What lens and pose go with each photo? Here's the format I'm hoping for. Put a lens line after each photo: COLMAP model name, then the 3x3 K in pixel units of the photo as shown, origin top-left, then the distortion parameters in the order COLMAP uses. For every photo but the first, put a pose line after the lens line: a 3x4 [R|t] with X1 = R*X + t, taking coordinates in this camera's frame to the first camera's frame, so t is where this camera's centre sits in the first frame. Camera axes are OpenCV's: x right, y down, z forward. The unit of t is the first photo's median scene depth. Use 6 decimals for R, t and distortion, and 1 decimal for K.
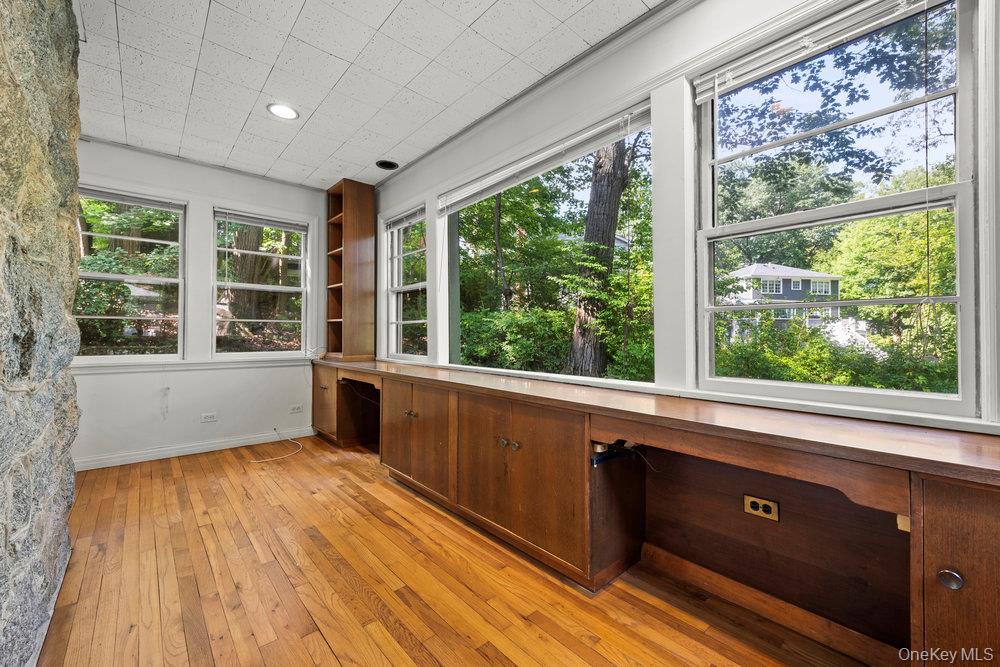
lens RADIAL K [[398.7, 0, 499.9], [0, 398.7, 331.5], [0, 0, 1]] dist [0.019251, -0.000100]
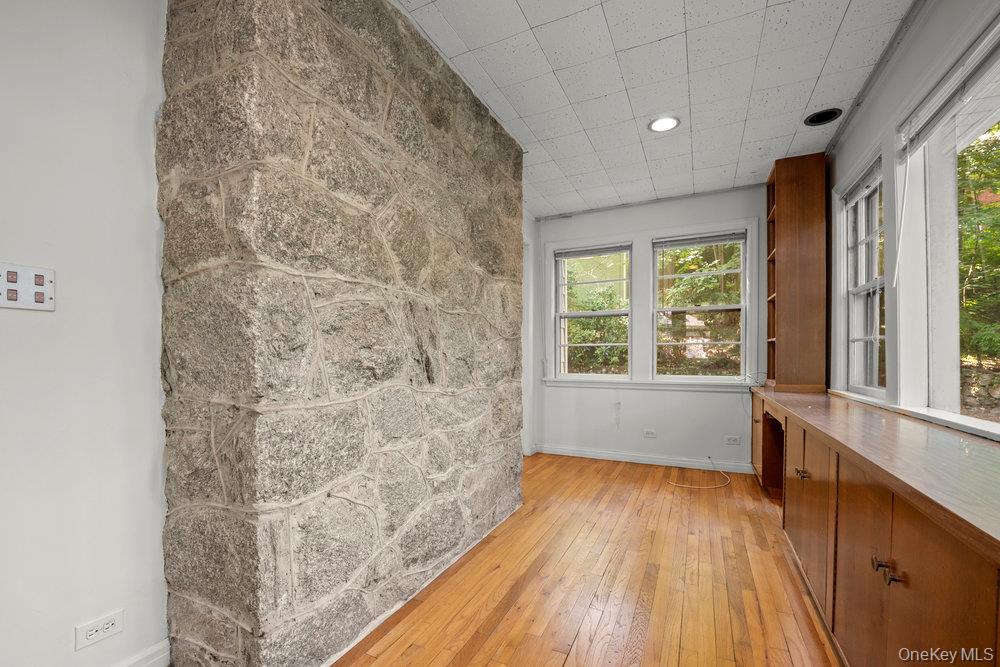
lens RADIAL K [[426.8, 0, 513.8], [0, 426.8, 364.9], [0, 0, 1]] dist [-0.003554, -0.000275]
pose [[0.414563, 0.012694, -0.909932, 0.184547], [0.010875, 0.999762, 0.018902, 0.000873], [0.909956, -0.017731, 0.414327, 0.190479]]
